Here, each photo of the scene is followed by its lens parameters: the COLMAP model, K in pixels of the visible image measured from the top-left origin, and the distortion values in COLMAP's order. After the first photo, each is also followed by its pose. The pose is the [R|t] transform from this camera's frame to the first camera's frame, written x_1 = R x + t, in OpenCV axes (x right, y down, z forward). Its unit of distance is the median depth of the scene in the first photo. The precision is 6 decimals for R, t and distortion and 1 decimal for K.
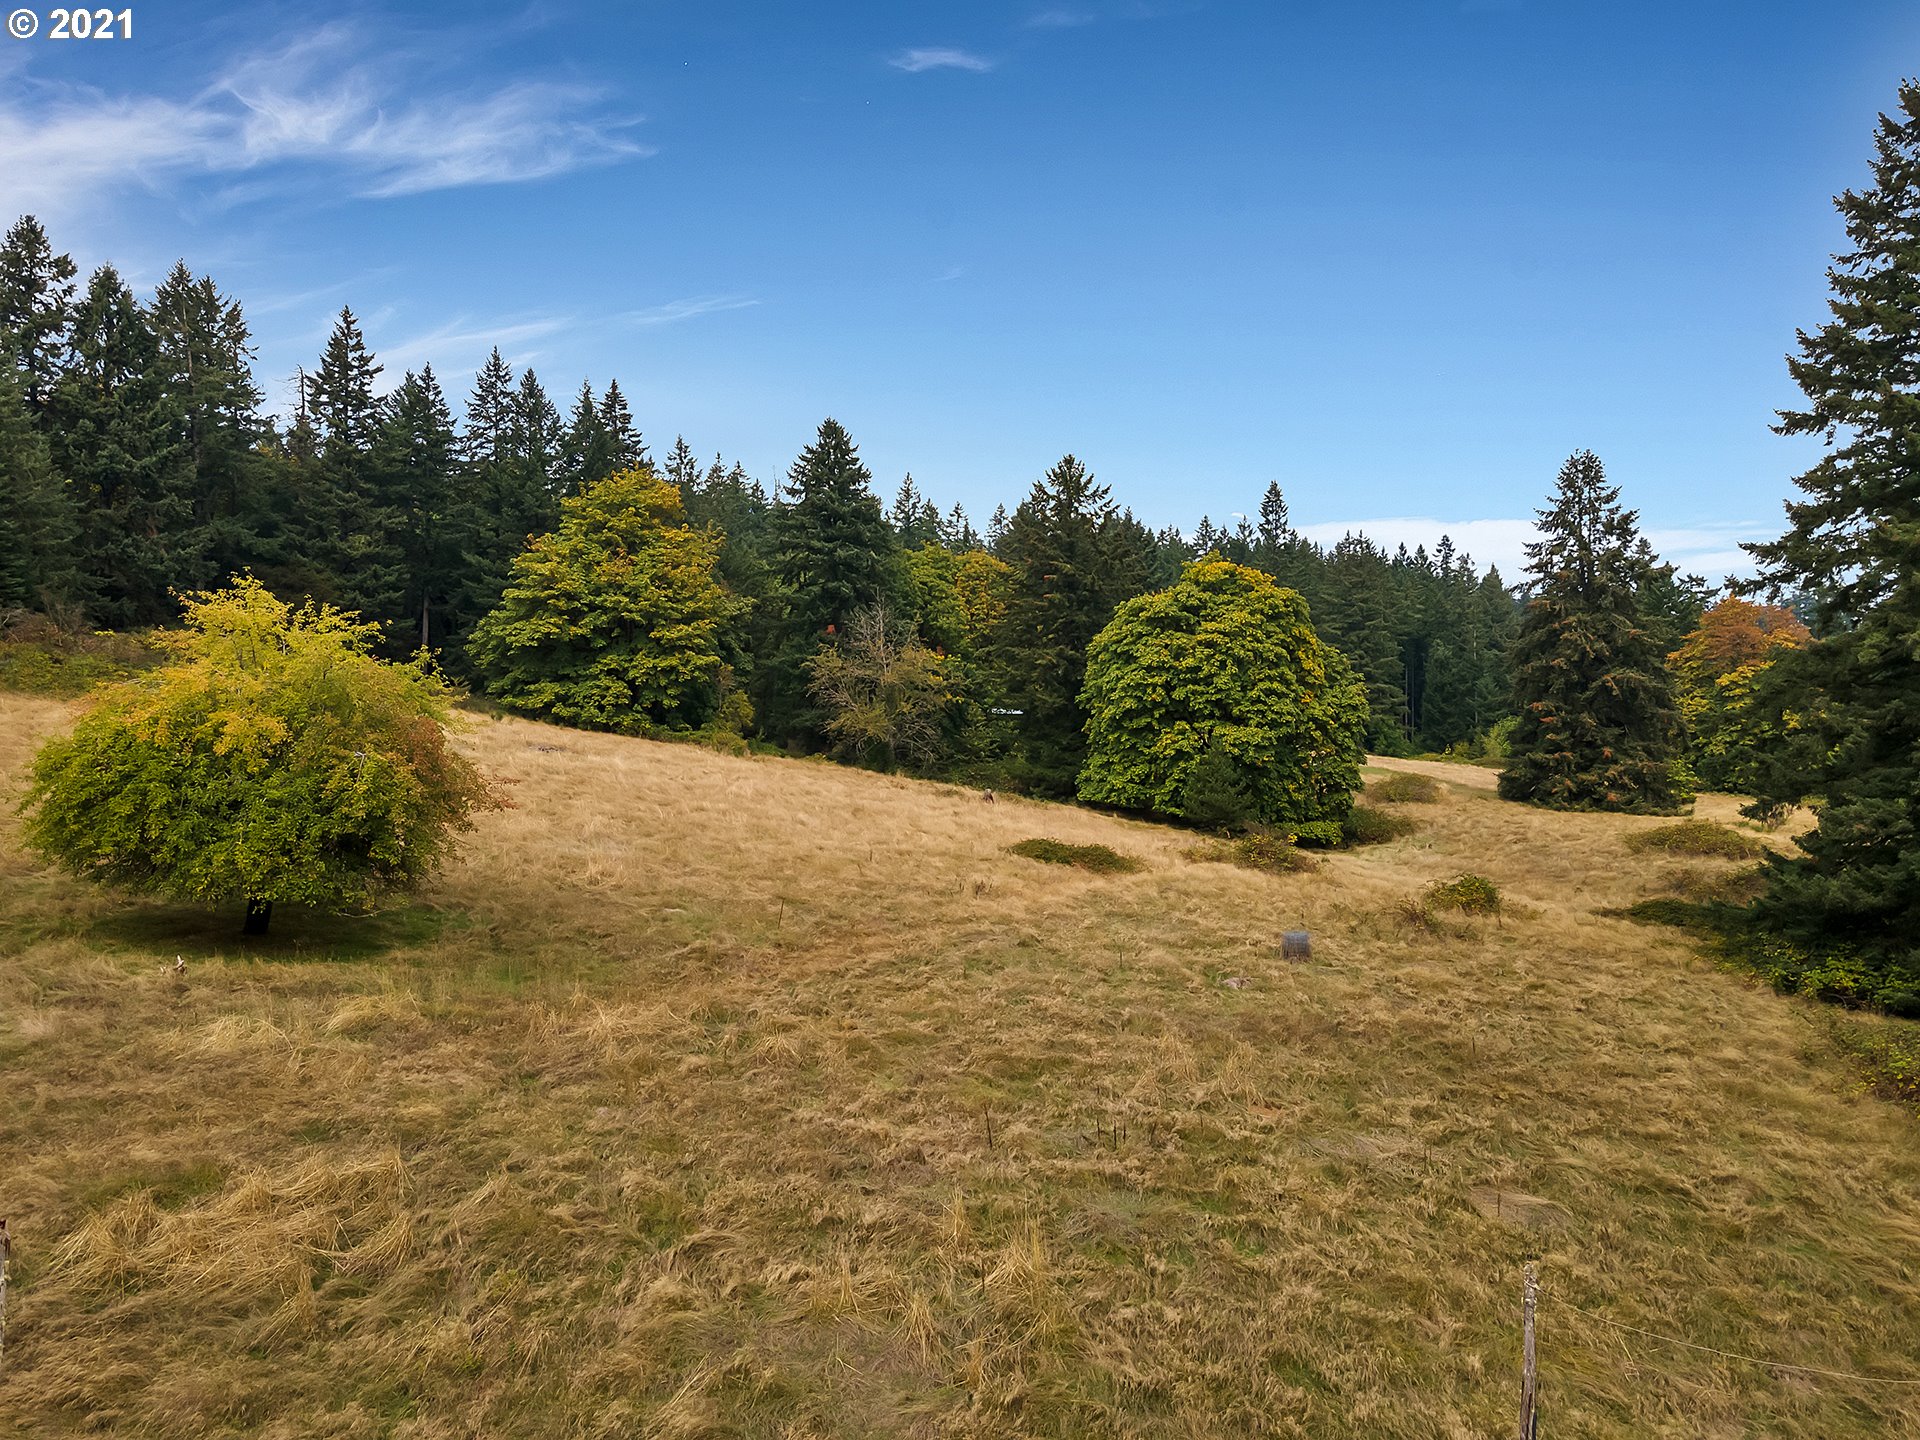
lens RADIAL K [[1403.8, 0, 965.0], [0, 1403.8, 723.7], [0, 0, 1]] dist [0.030053, 0.022468]
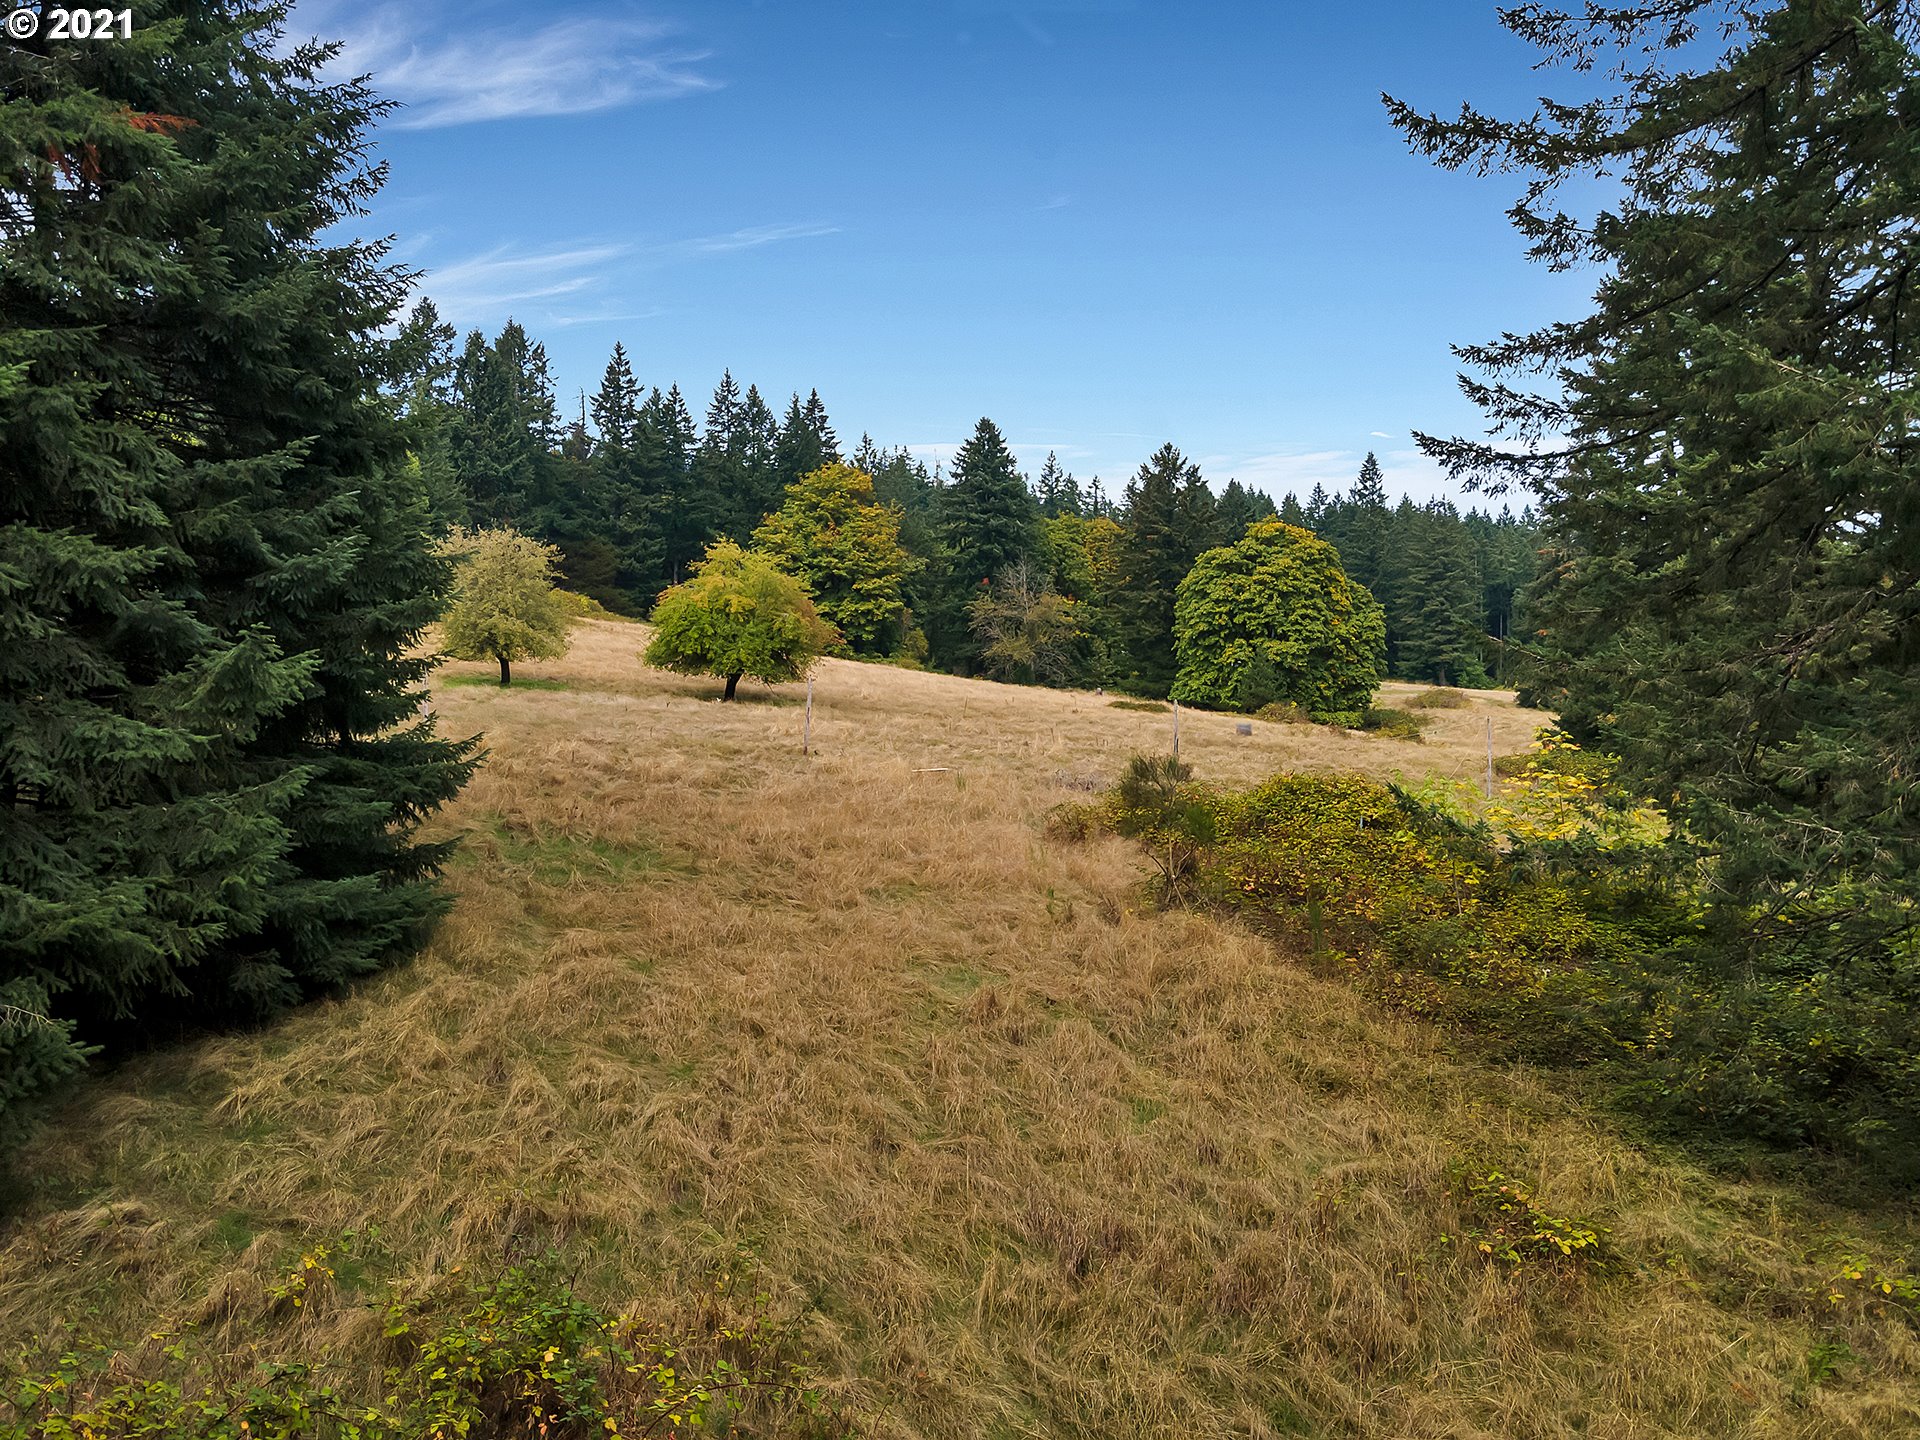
lens RADIAL K [[1403.8, 0, 951.3], [0, 1403.8, 728.7], [0, 0, 1]] dist [0.030053, 0.022468]
pose [[0.993089, -0.003036, -0.117329, 0.025674], [0.005923, 0.999688, 0.024258, 0.039080], [0.117218, -0.024786, 0.992797, -0.309872]]
